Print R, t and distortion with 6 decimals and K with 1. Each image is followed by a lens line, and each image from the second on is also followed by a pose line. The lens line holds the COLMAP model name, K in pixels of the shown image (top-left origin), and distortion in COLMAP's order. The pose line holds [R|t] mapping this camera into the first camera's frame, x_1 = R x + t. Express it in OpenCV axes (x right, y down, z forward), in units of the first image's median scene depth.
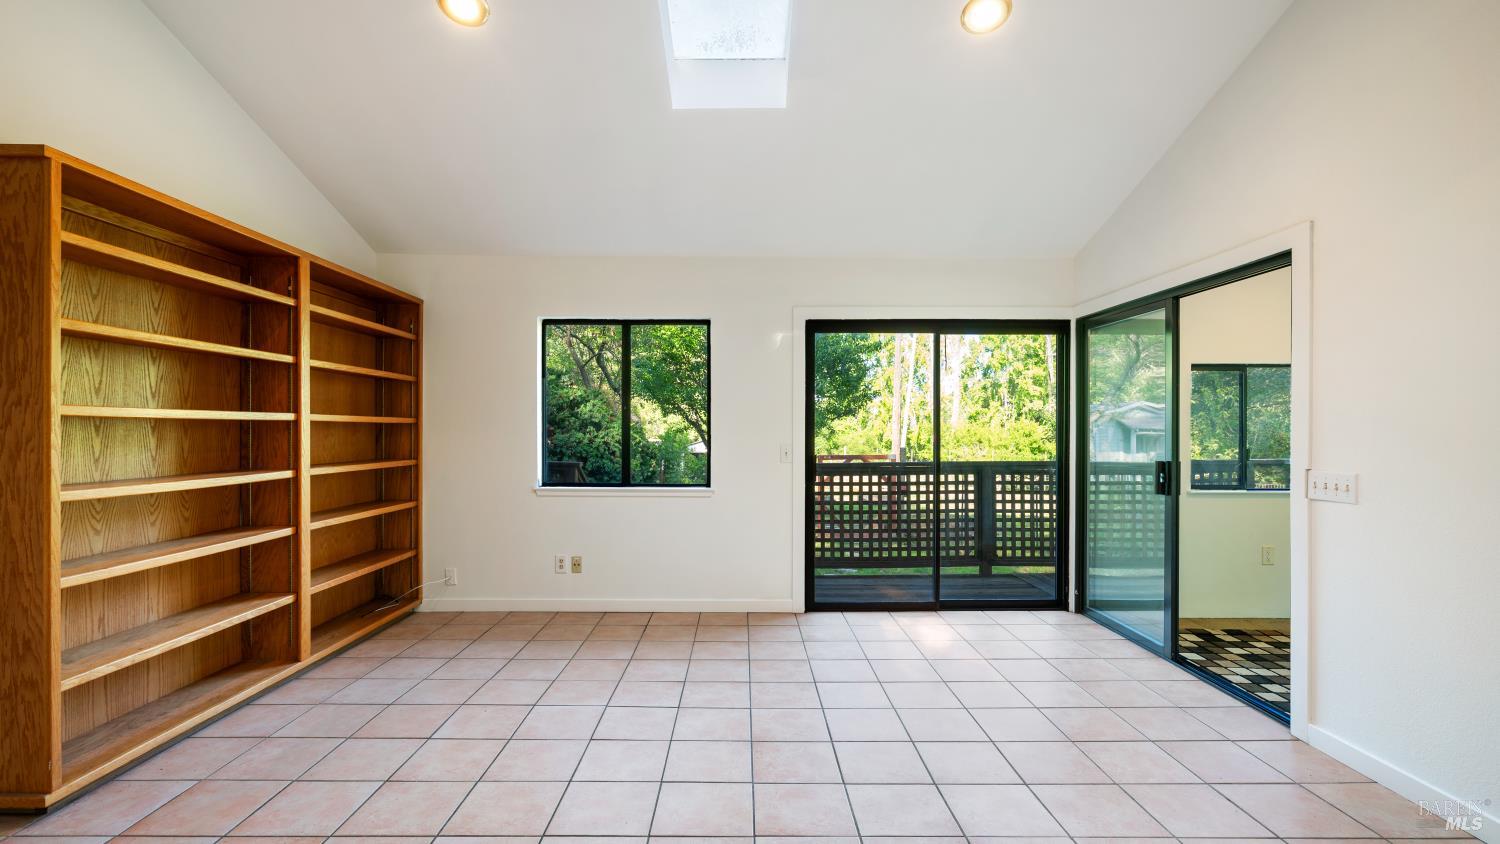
lens RADIAL K [[675.1, 0, 742.7], [0, 675.1, 431.8], [0, 0, 1]] dist [0.003151, 0.001398]
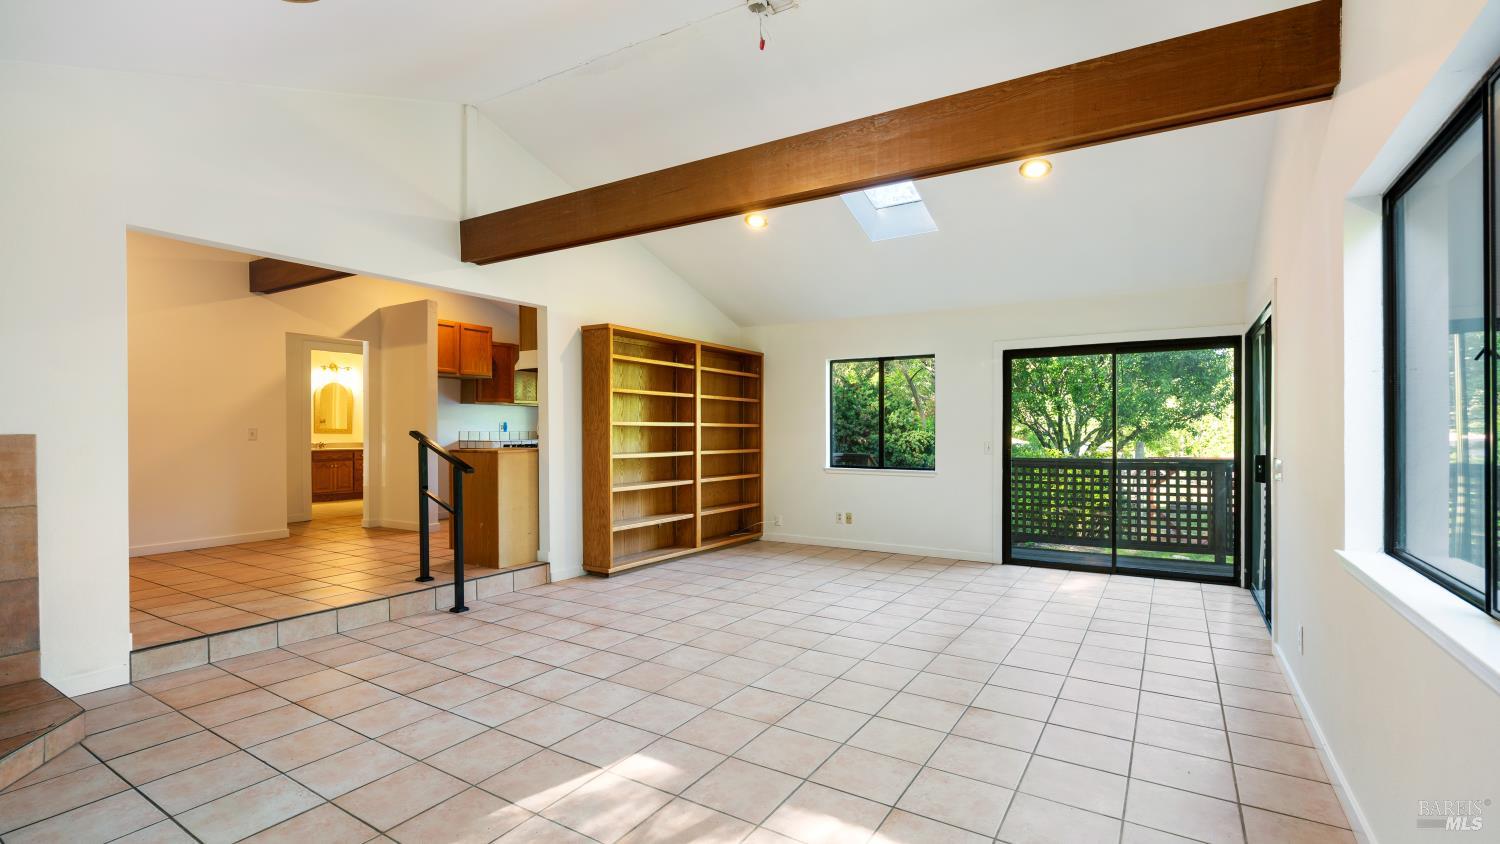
lens RADIAL K [[675.1, 0, 742.7], [0, 675.1, 431.8], [0, 0, 1]] dist [0.003151, 0.001398]
pose [[0.841821, -0.001732, -0.539754, 0.506550], [-0.000448, 0.999992, -0.003907, 0.006680], [0.539757, 0.003531, 0.841813, -0.567797]]
